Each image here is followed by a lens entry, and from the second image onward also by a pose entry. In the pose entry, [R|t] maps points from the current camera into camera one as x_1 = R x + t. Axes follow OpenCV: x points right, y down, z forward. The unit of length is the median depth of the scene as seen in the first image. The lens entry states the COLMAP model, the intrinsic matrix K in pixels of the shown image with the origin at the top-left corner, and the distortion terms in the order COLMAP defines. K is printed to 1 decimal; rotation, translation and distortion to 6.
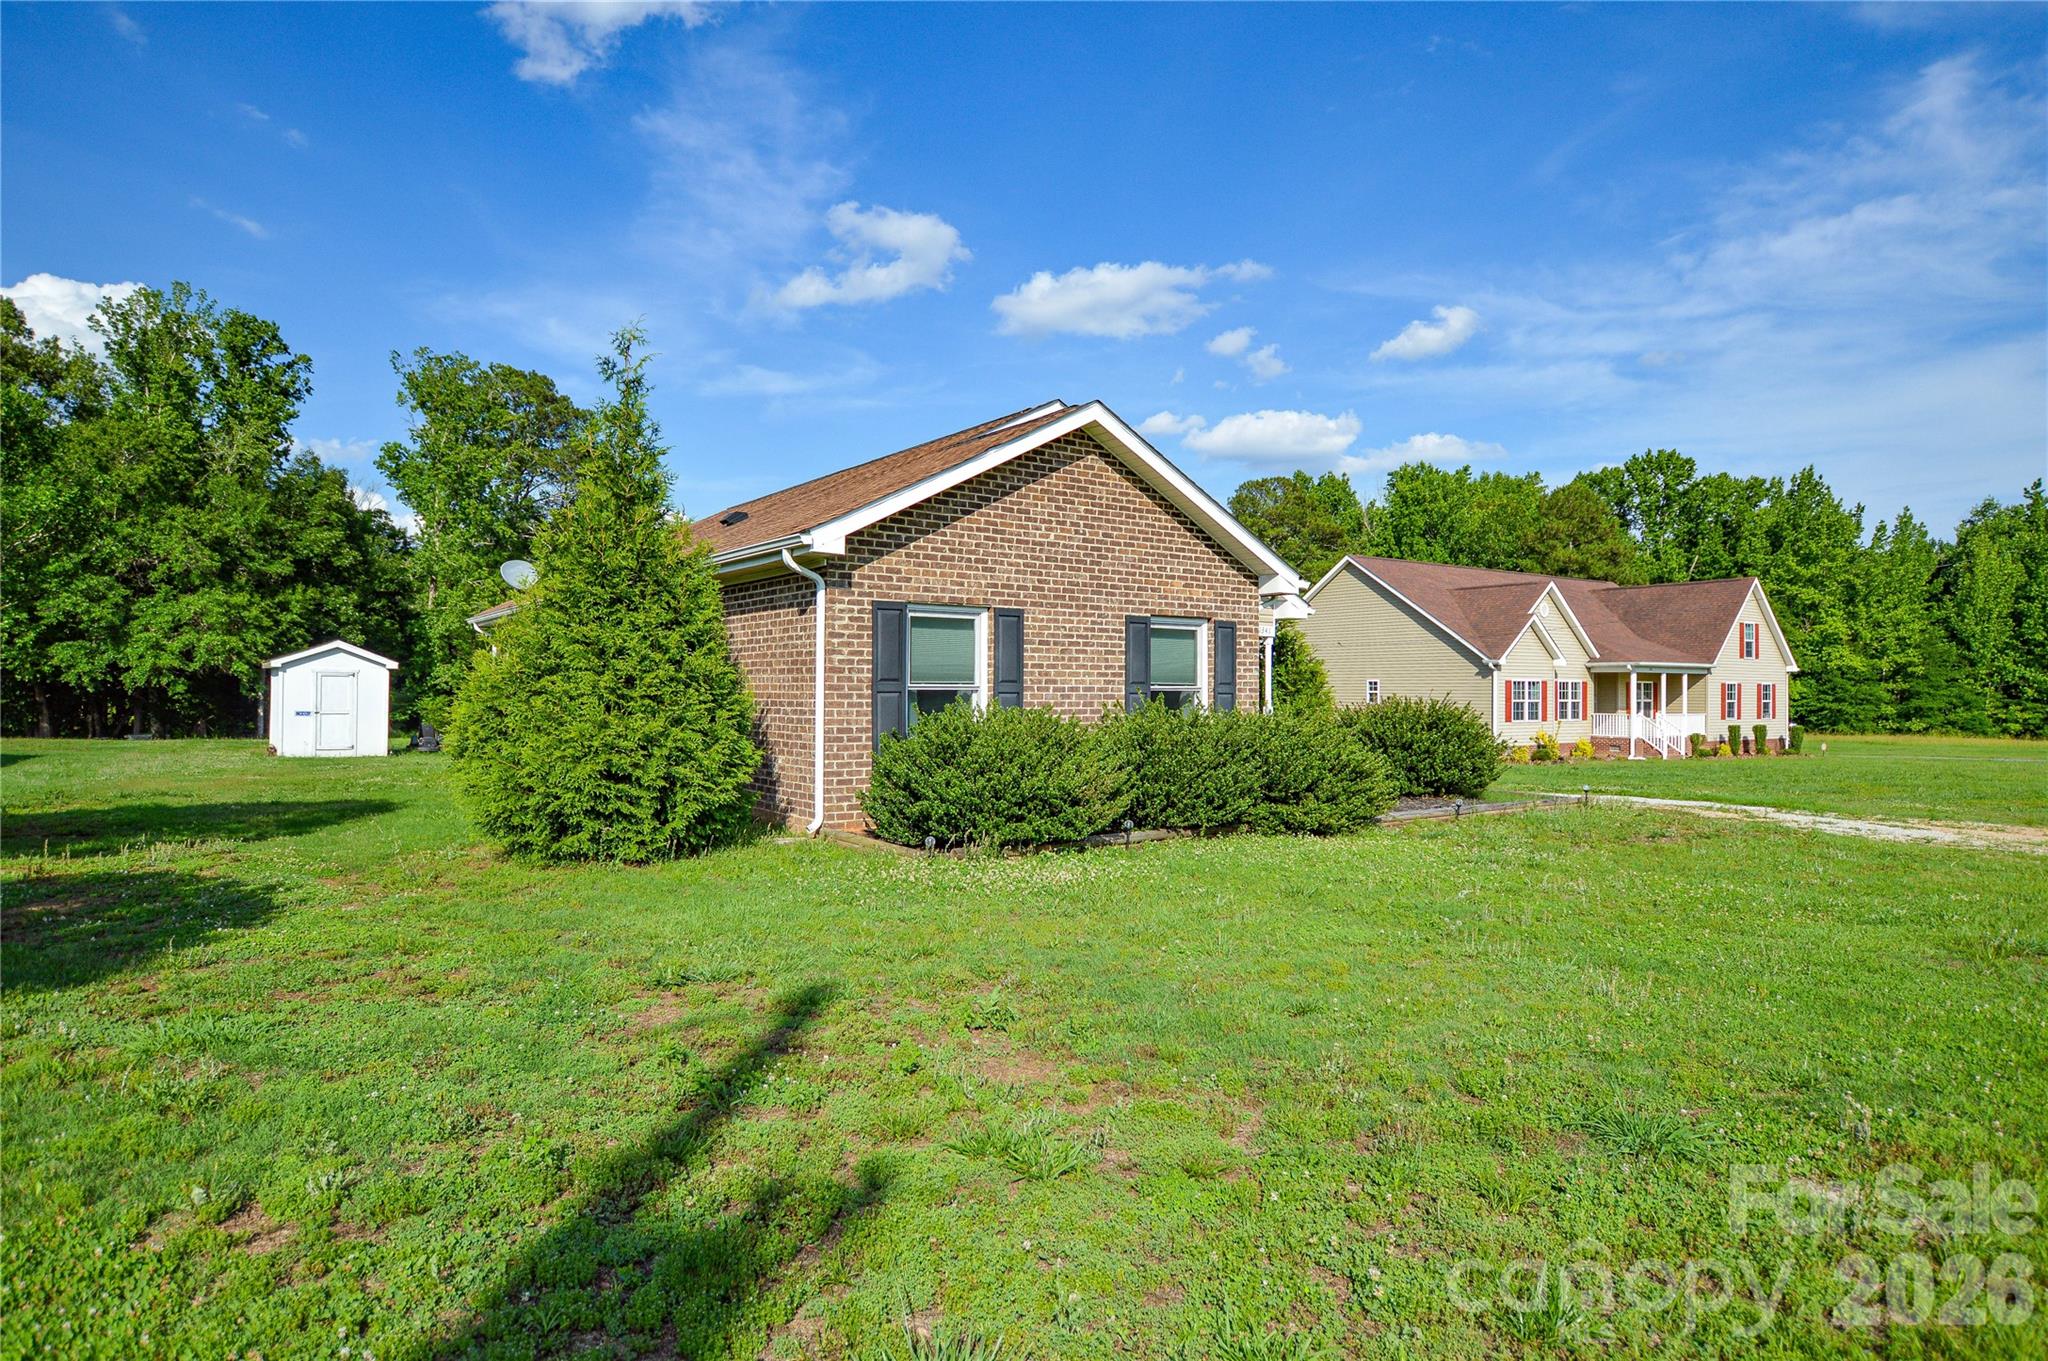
lens RADIAL K [[1173.2, 0, 1022.2], [0, 1173.2, 690.2], [0, 0, 1]] dist [-0.020589, 0.000054]
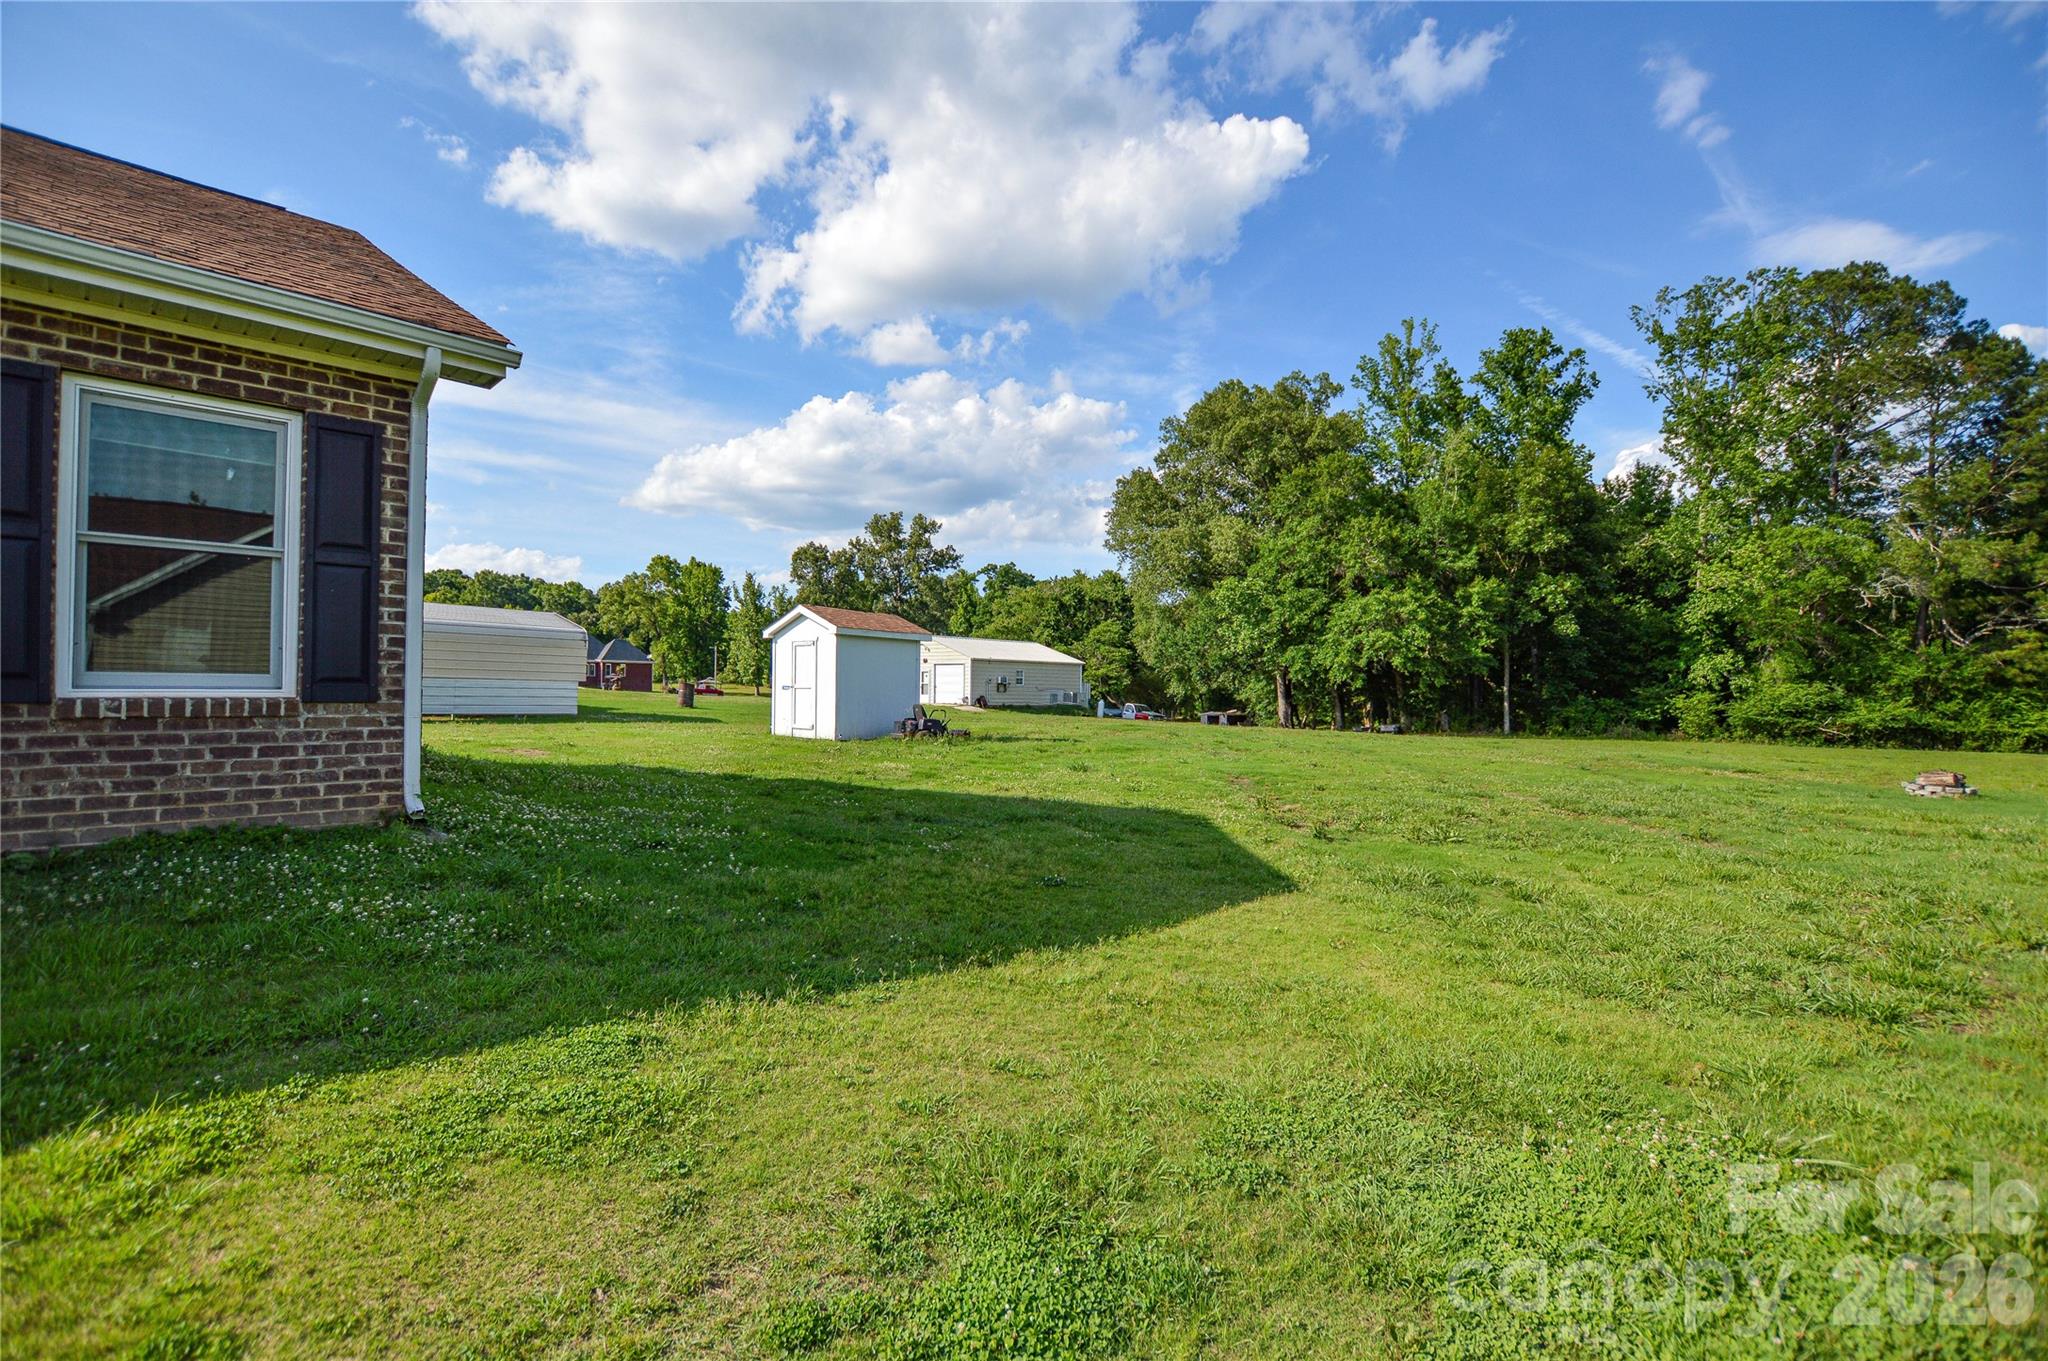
lens RADIAL K [[925.2, 0, 1024.0], [0, 925.2, 680.5], [0, 0, 1]] dist [-0.026512, 0.000710]
pose [[0.195022, -0.018126, -0.980631, 0.917071], [-0.002461, 0.999817, -0.018970, 0.187751], [0.980796, 0.006113, 0.194941, 7.181005]]
